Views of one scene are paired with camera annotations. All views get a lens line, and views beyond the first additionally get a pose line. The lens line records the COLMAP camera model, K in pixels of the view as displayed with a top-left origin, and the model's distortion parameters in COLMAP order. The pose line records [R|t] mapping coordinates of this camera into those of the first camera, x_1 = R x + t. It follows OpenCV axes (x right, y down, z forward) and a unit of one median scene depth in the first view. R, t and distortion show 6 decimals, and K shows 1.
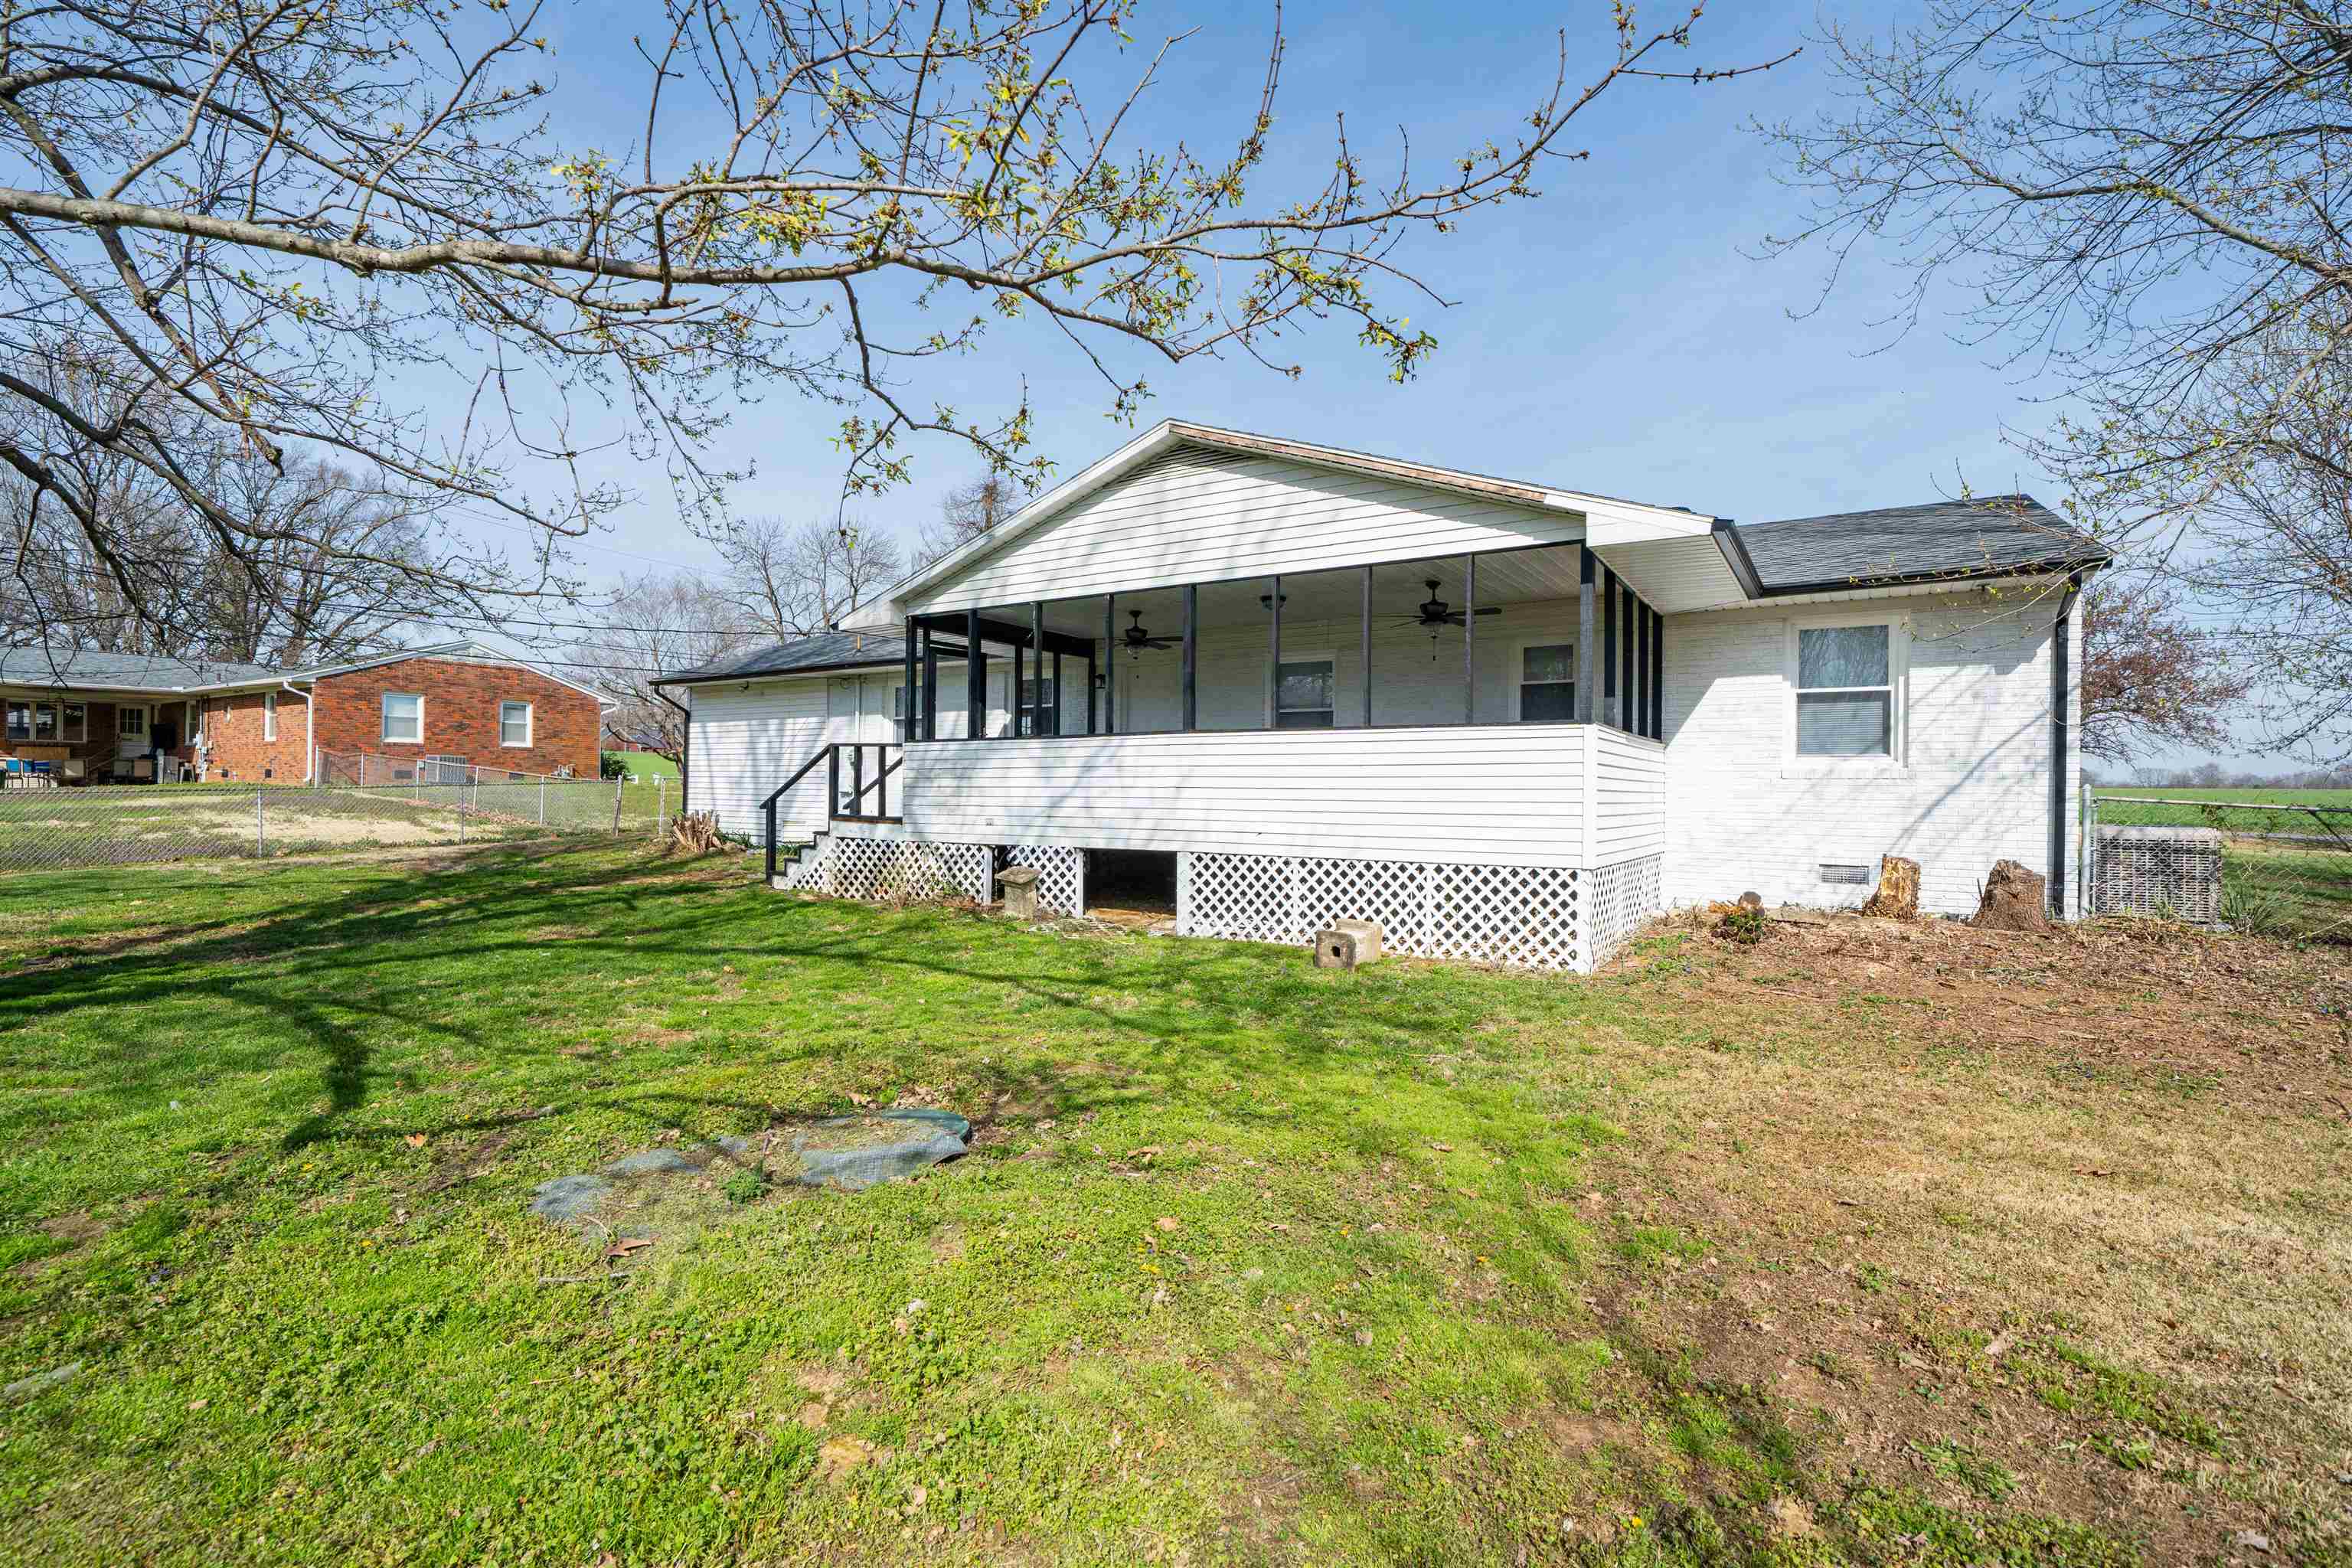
lens RADIAL K [[1089.4, 0, 1177.1], [0, 1089.4, 782.4], [0, 0, 1]] dist [0.000776, 0.000036]
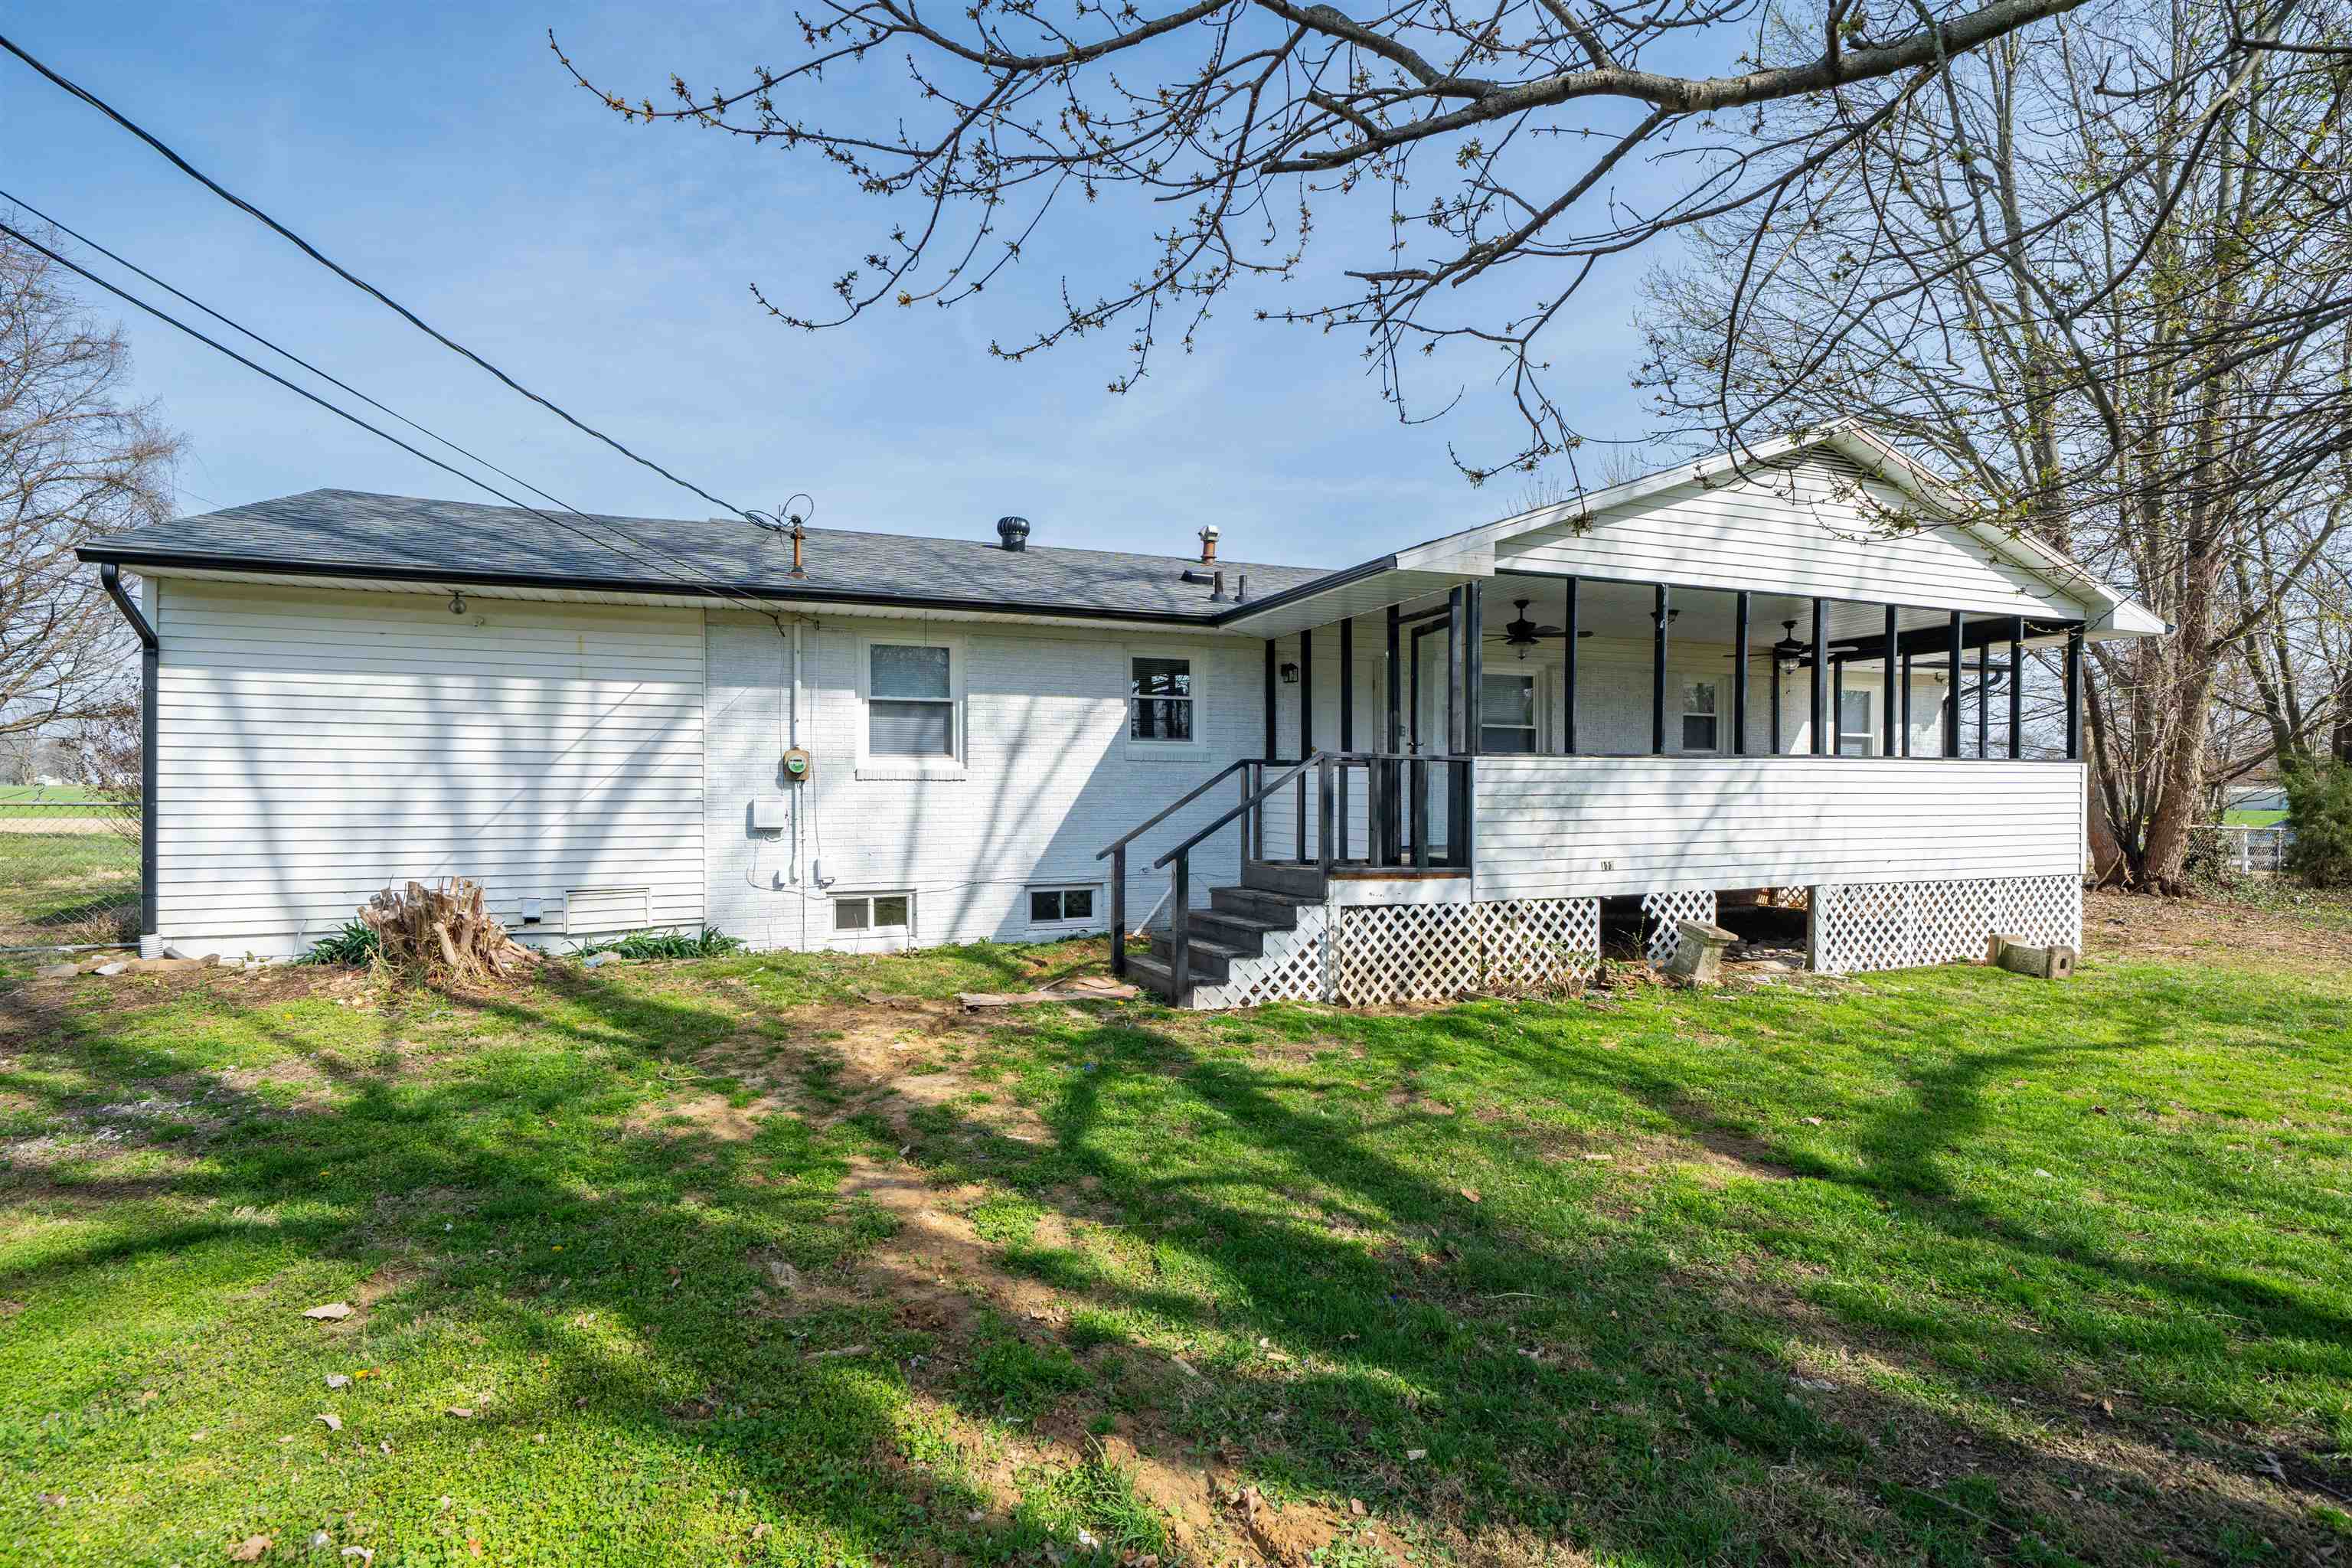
lens RADIAL K [[1089.4, 0, 1176.0], [0, 1089.4, 791.1], [0, 0, 1]] dist [0.000776, 0.000036]
pose [[0.607417, -0.010539, 0.794313, -0.947270], [-0.001034, 0.999901, 0.014057, -0.025961], [-0.794382, -0.009360, 0.607346, 0.775557]]
